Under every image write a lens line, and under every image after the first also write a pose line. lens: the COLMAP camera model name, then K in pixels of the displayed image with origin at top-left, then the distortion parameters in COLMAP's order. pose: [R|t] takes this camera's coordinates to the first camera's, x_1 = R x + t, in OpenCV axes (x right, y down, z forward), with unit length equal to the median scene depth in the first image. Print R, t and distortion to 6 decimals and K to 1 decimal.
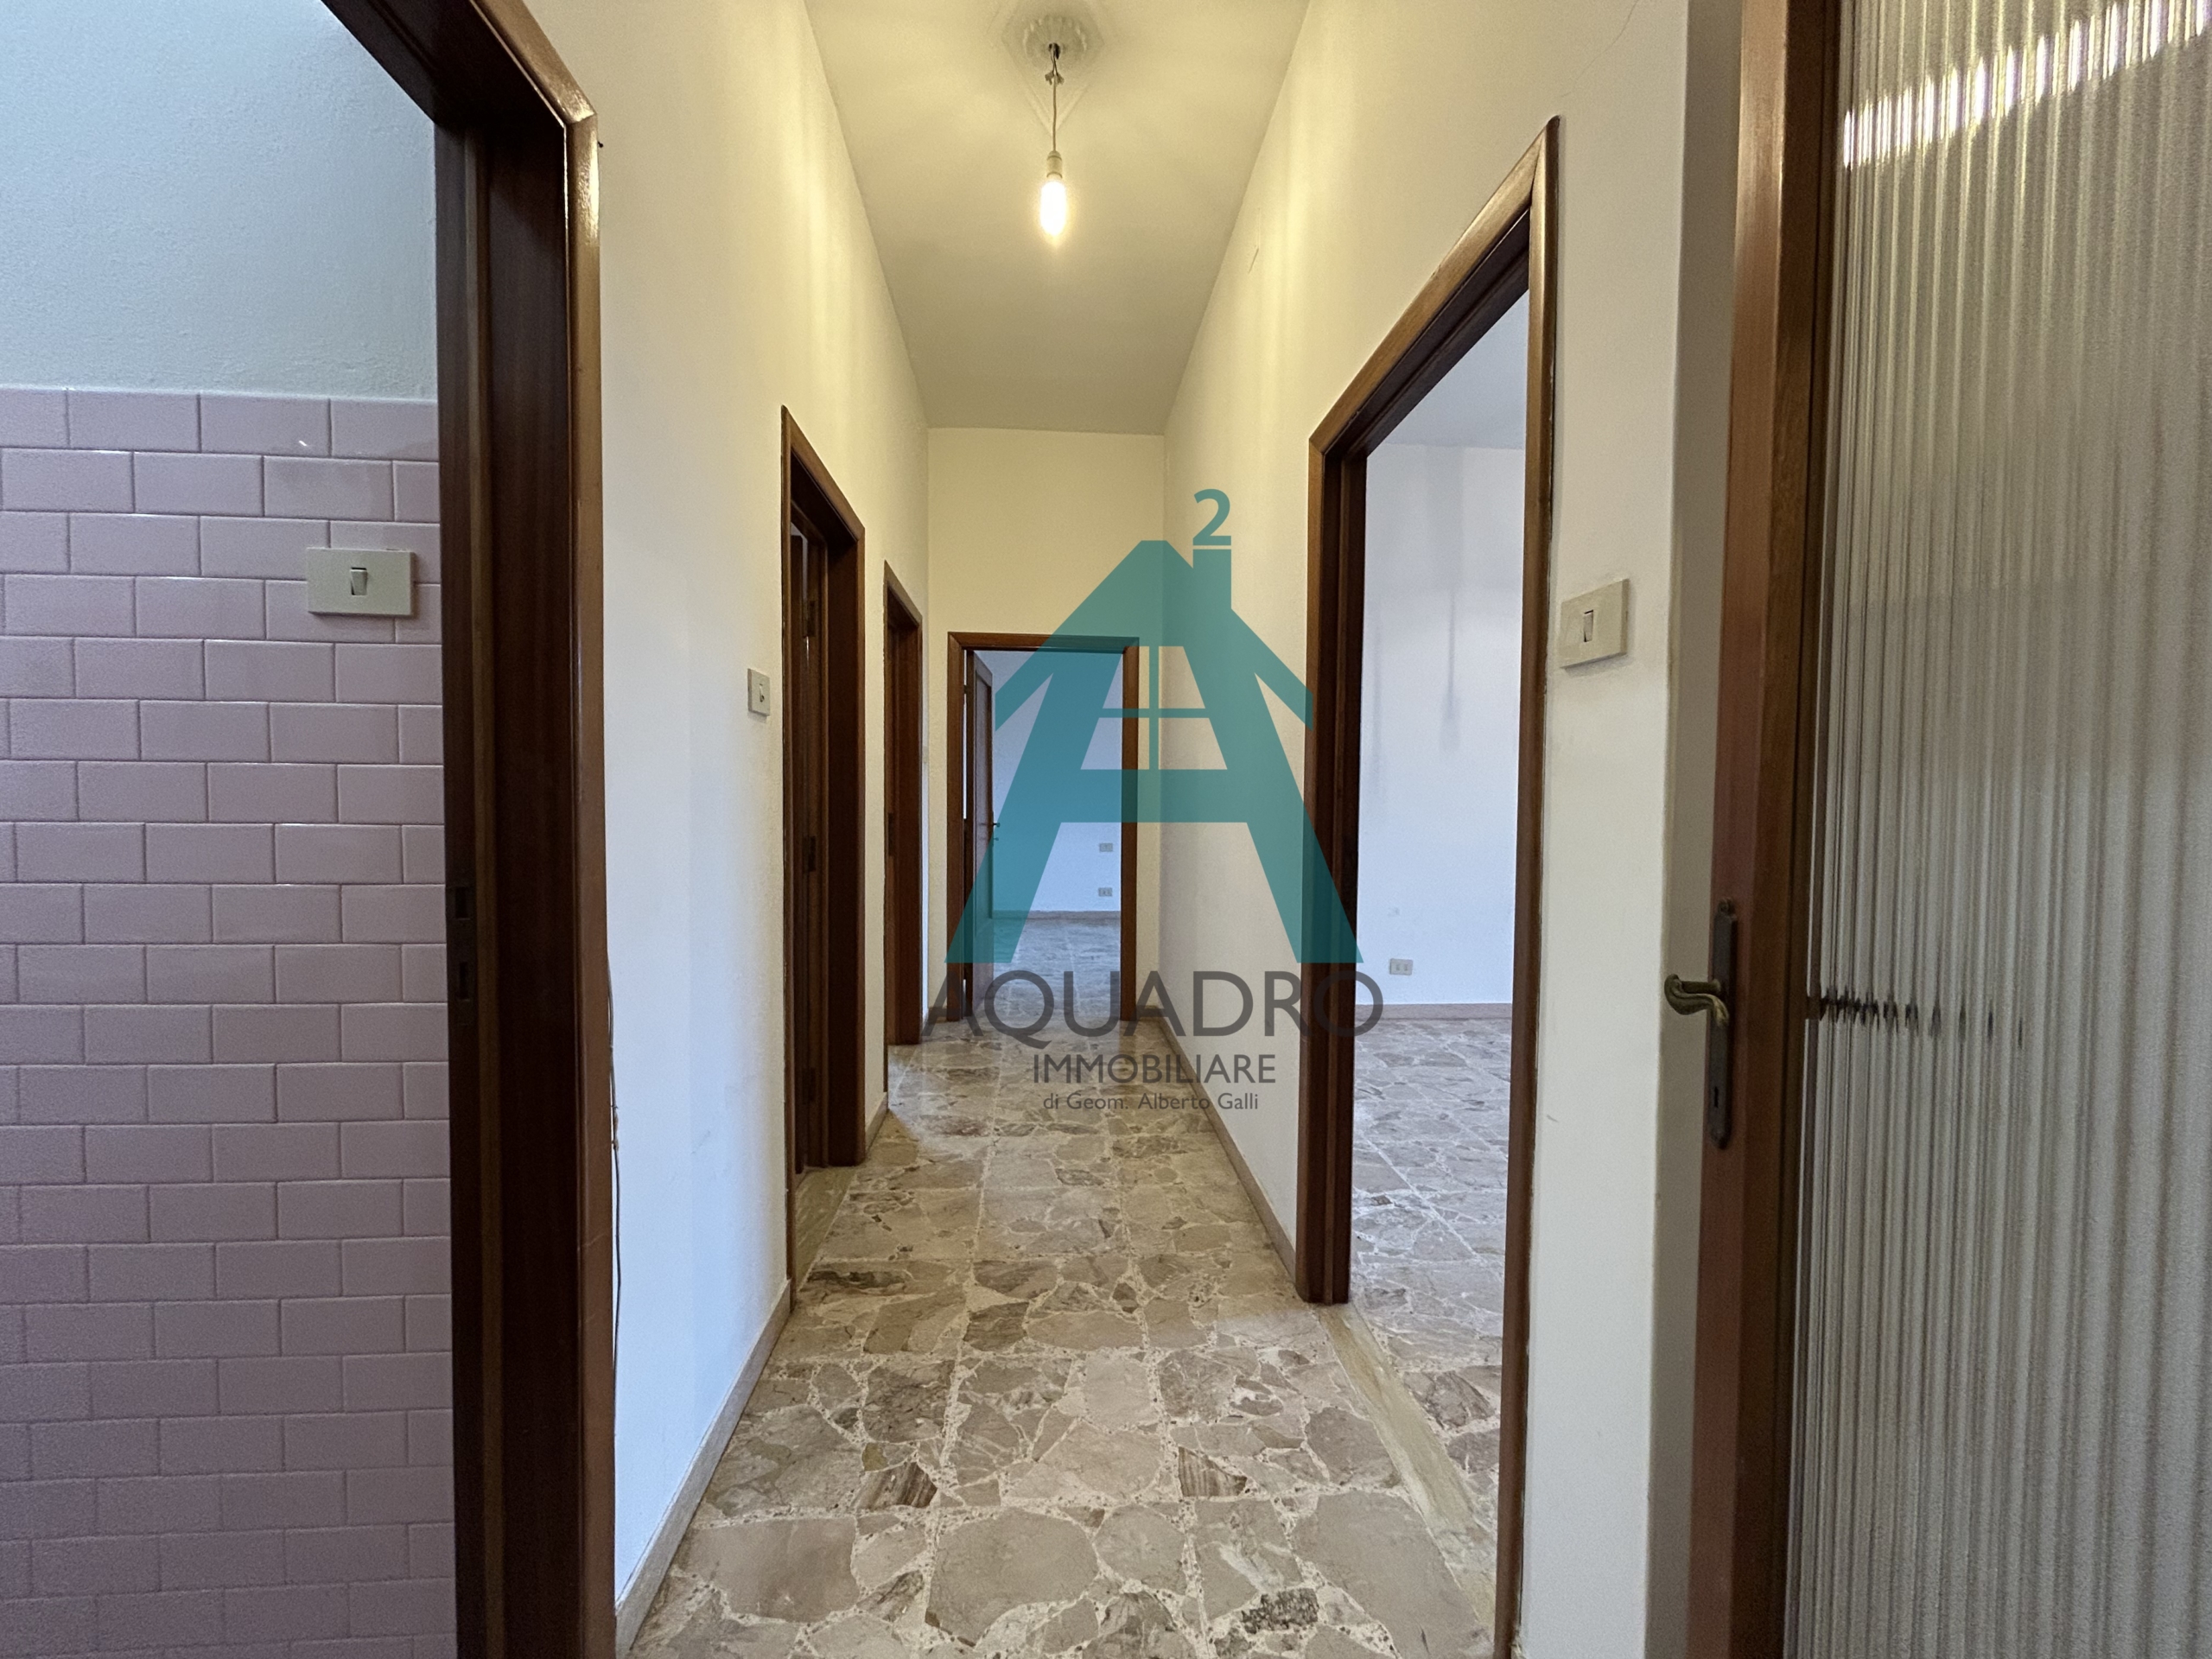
lens RADIAL K [[891.2, 0, 1104.2], [0, 891.2, 828.4], [0, 0, 1]] dist [-0.011312, 0.007591]
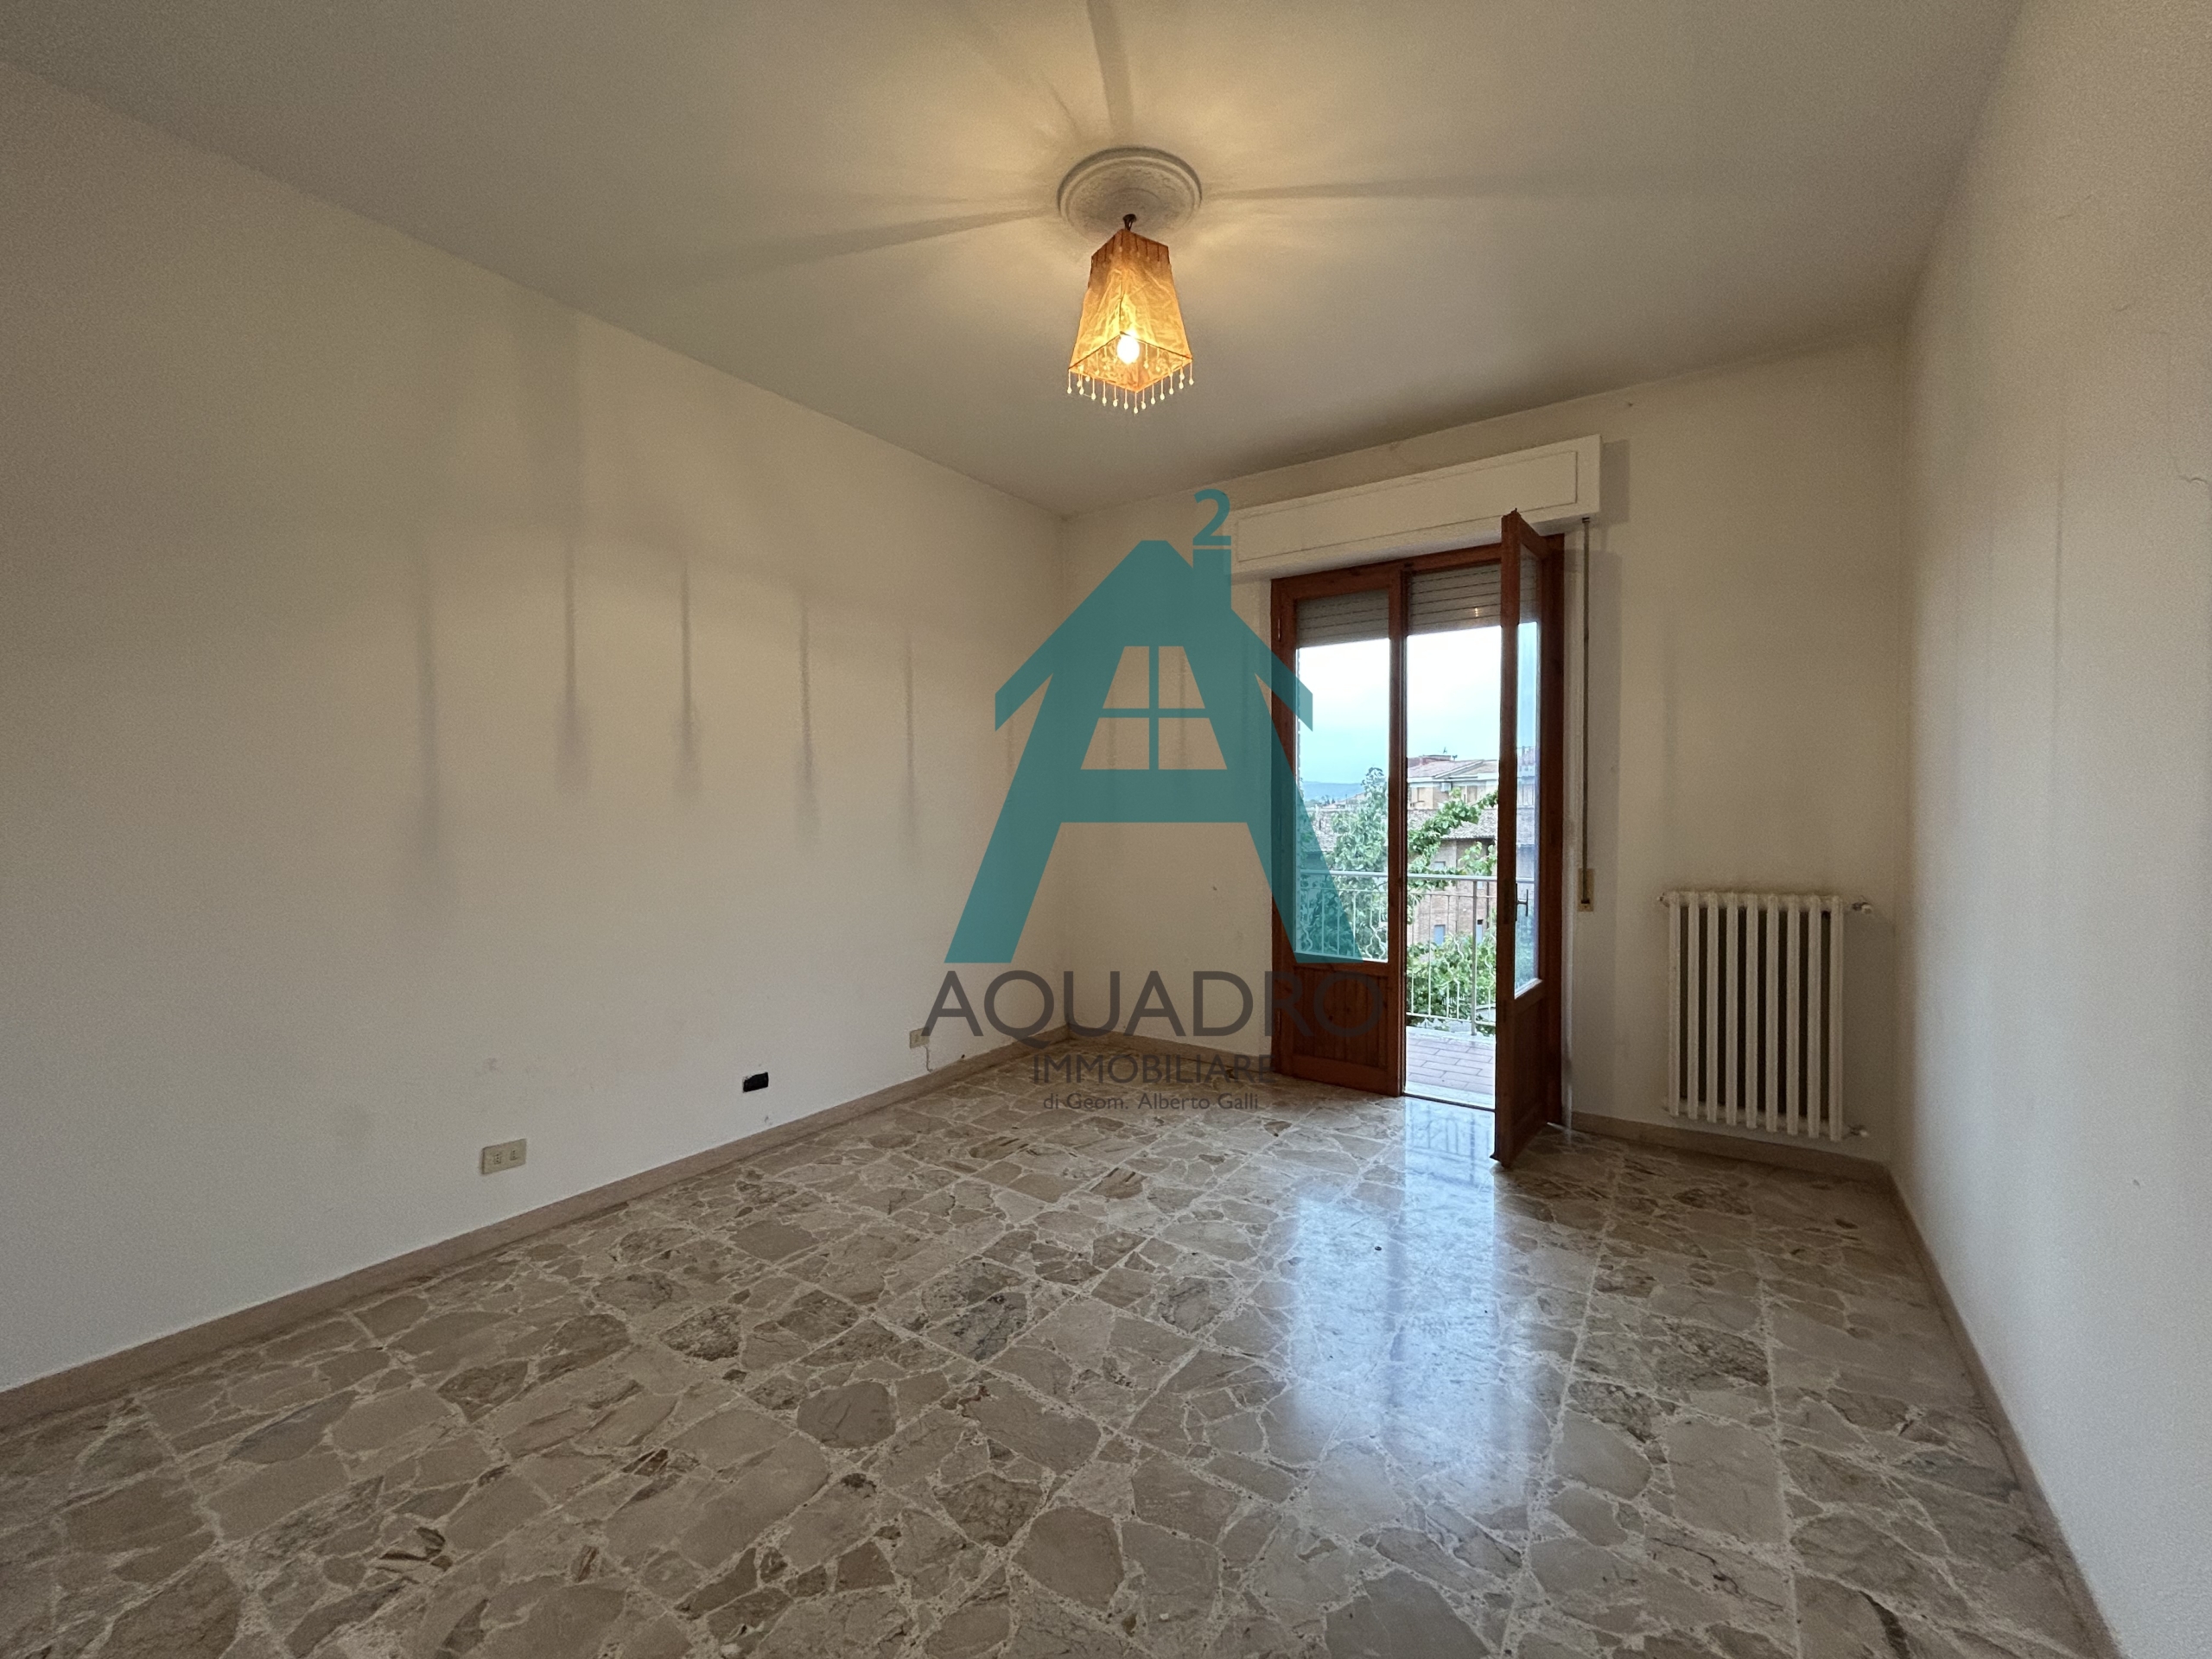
lens RADIAL K [[891.2, 0, 1104.2], [0, 891.2, 828.4], [0, 0, 1]] dist [-0.011312, 0.007591]
pose [[0.627680, -0.033928, 0.777732, 0.309897], [0.039562, 0.999149, 0.011658, -0.119733], [-0.777466, 0.023451, 0.628488, 0.736969]]
